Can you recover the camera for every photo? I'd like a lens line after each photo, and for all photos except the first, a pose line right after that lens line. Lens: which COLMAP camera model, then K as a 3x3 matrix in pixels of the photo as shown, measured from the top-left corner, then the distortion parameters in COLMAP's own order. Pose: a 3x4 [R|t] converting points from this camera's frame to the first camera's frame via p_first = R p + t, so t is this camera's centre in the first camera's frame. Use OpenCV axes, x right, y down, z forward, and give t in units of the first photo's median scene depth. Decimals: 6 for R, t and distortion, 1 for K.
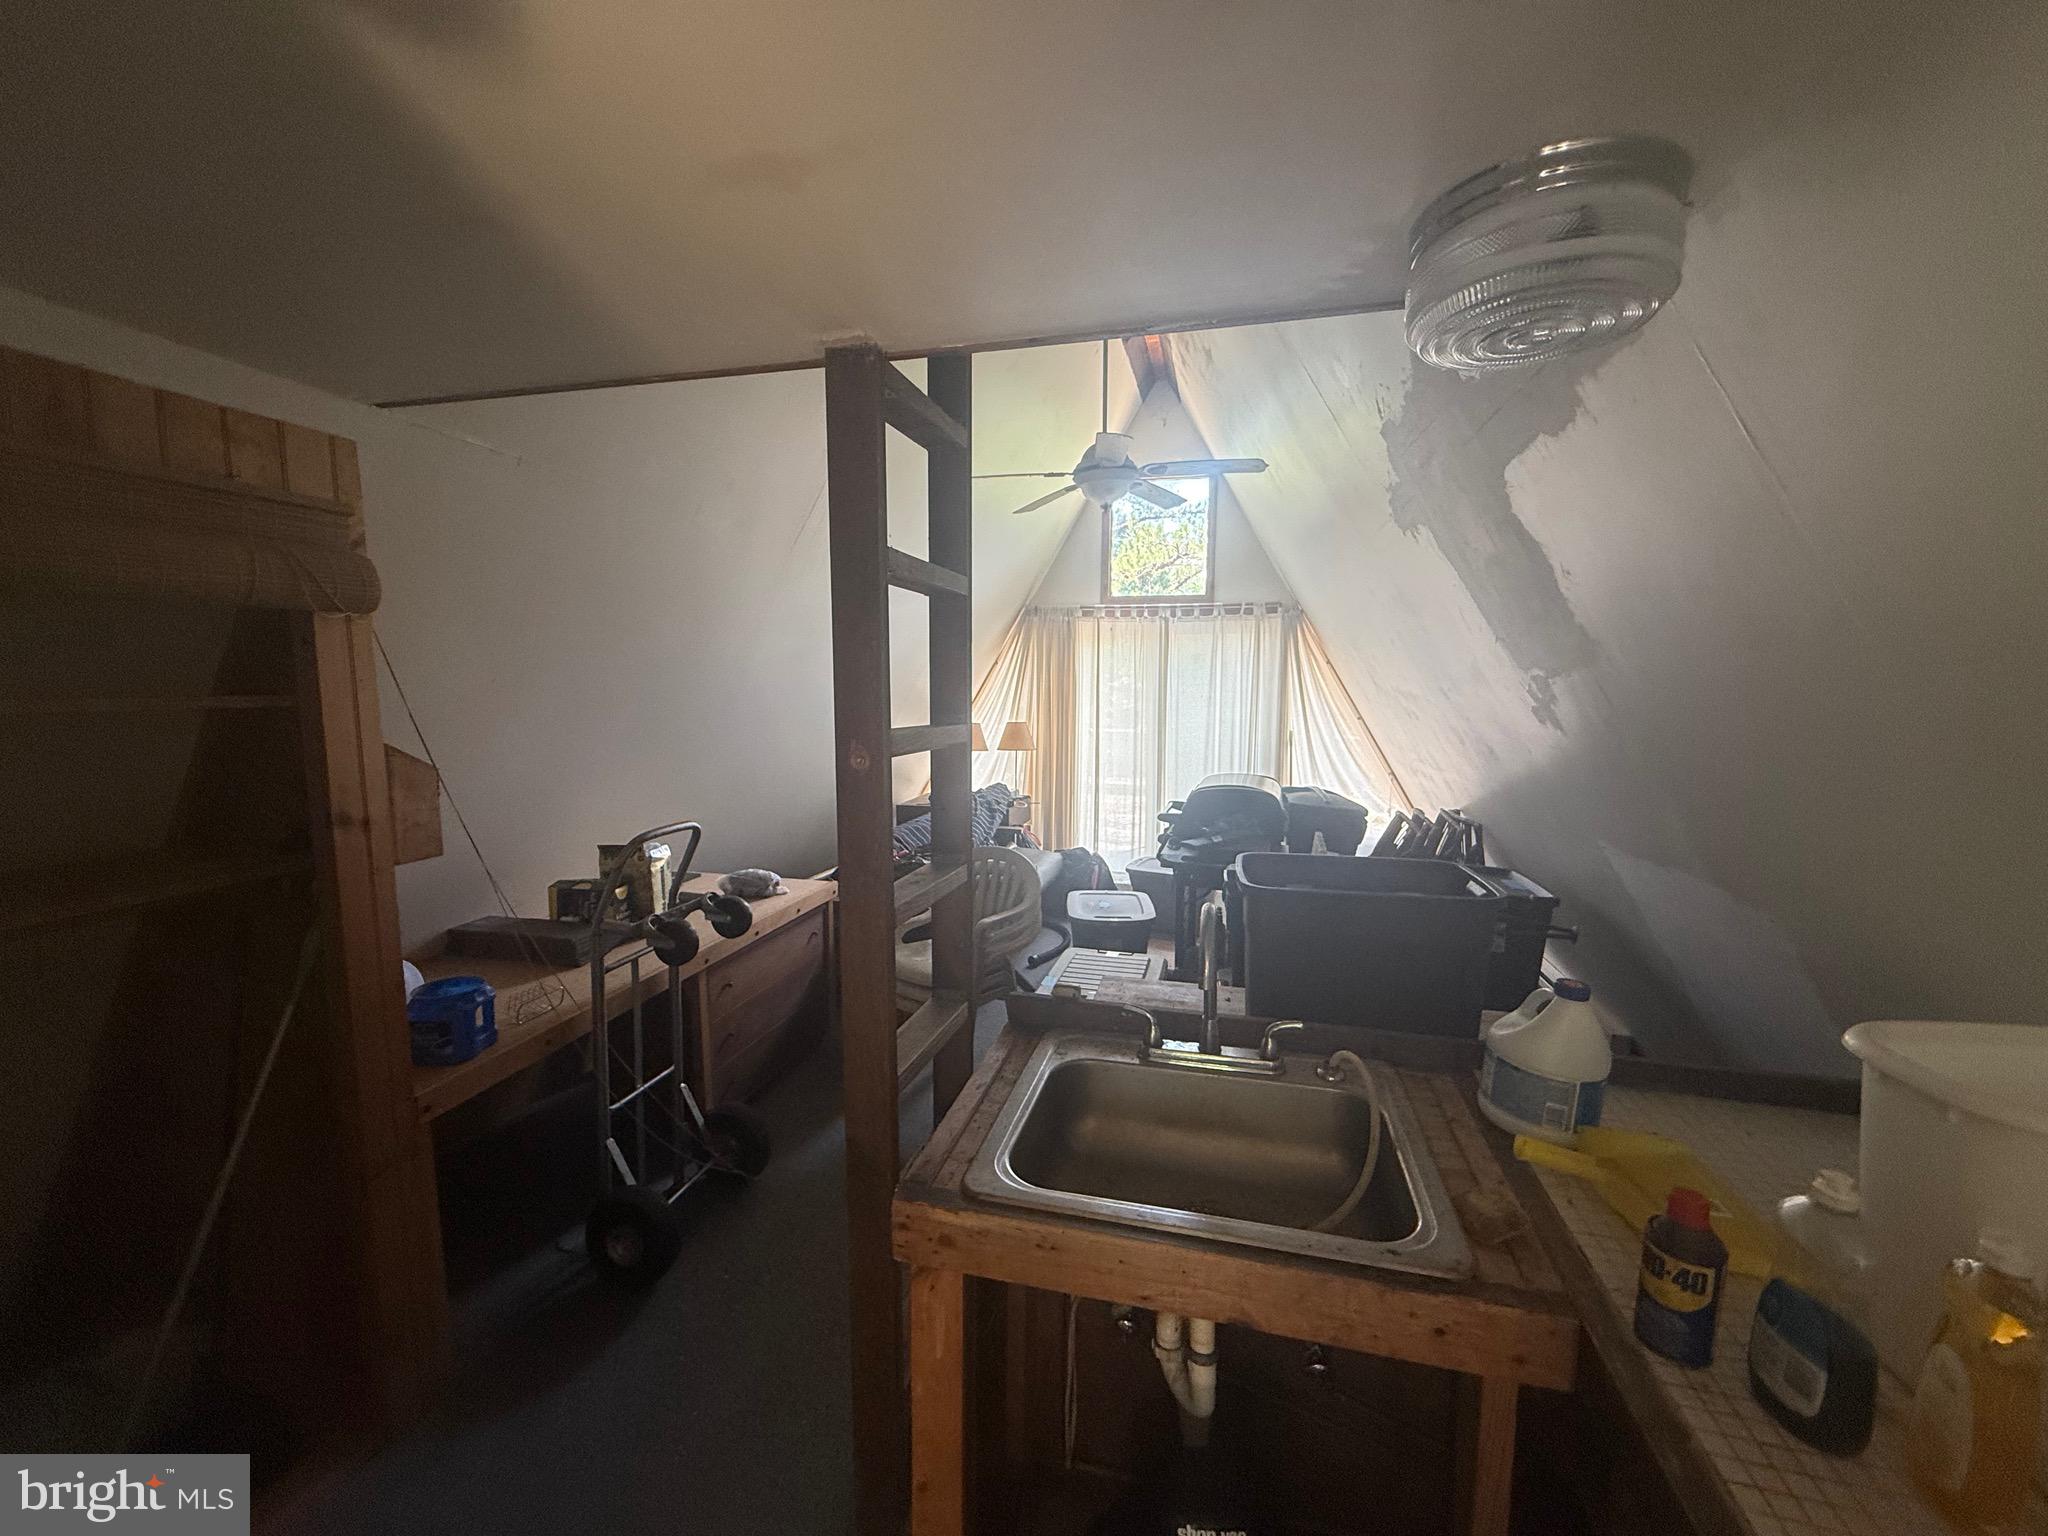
lens RADIAL K [[814.7, 0, 1034.4], [0, 814.7, 772.2], [0, 0, 1]] dist [-0.004590, 0.000301]
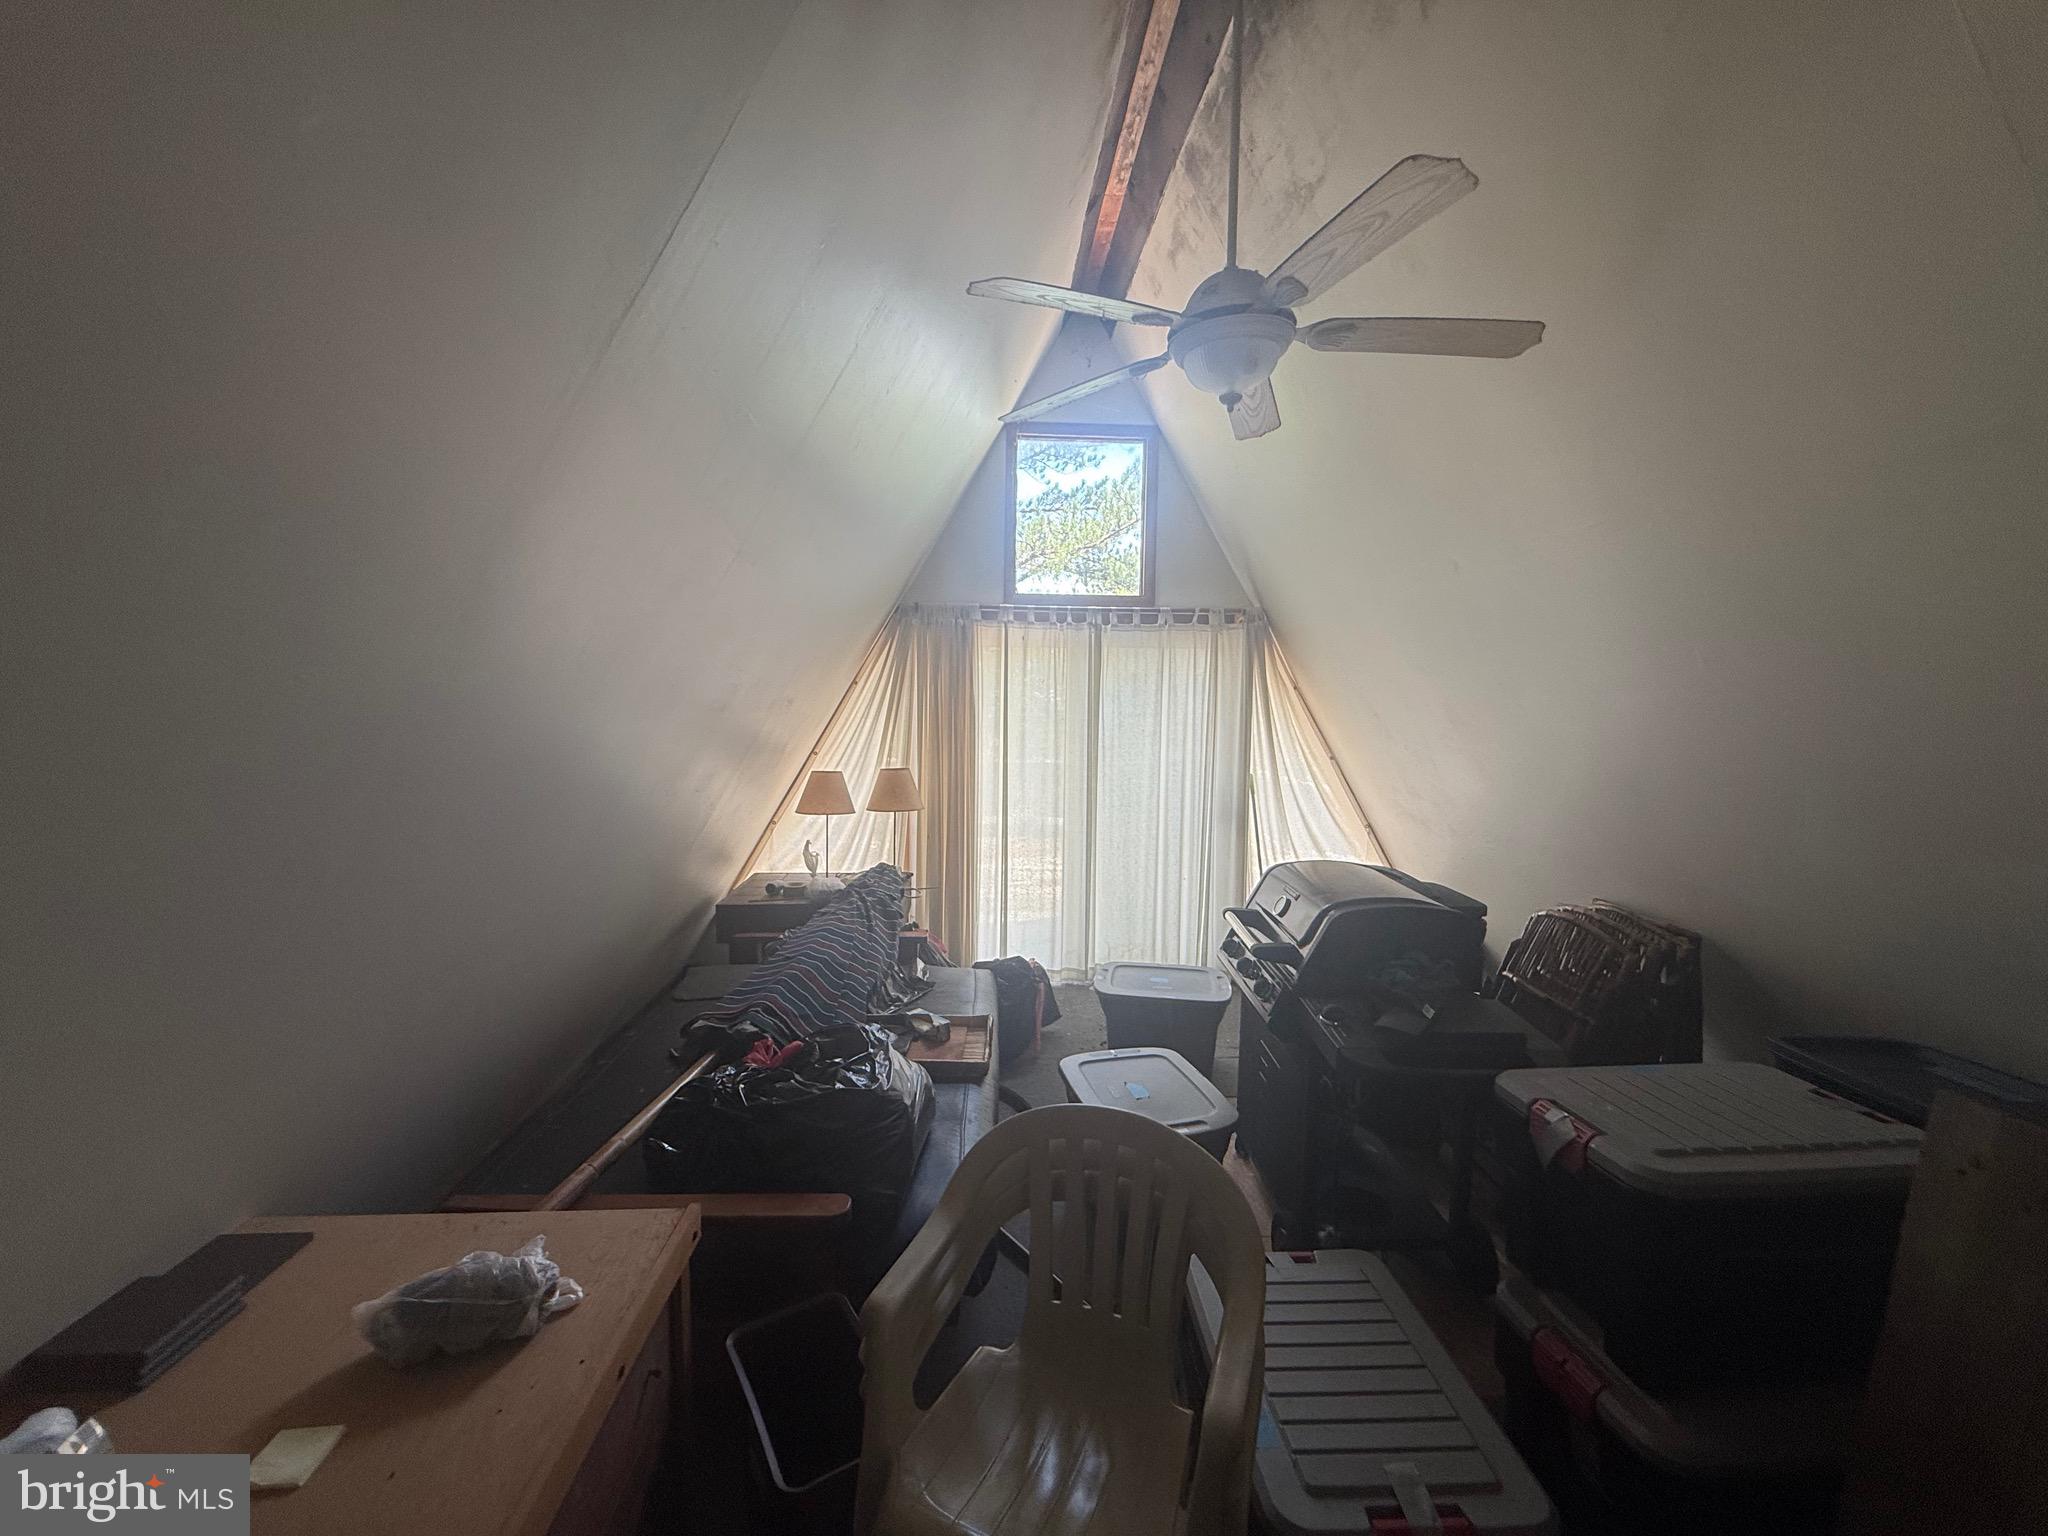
lens RADIAL K [[814.7, 0, 1008.1], [0, 814.7, 760.1], [0, 0, 1]] dist [-0.004590, 0.000301]
pose [[0.960190, -0.014155, 0.278987, -0.124133], [0.022520, 0.999387, -0.026801, -0.049232], [-0.278437, 0.032017, 0.959921, 0.317390]]
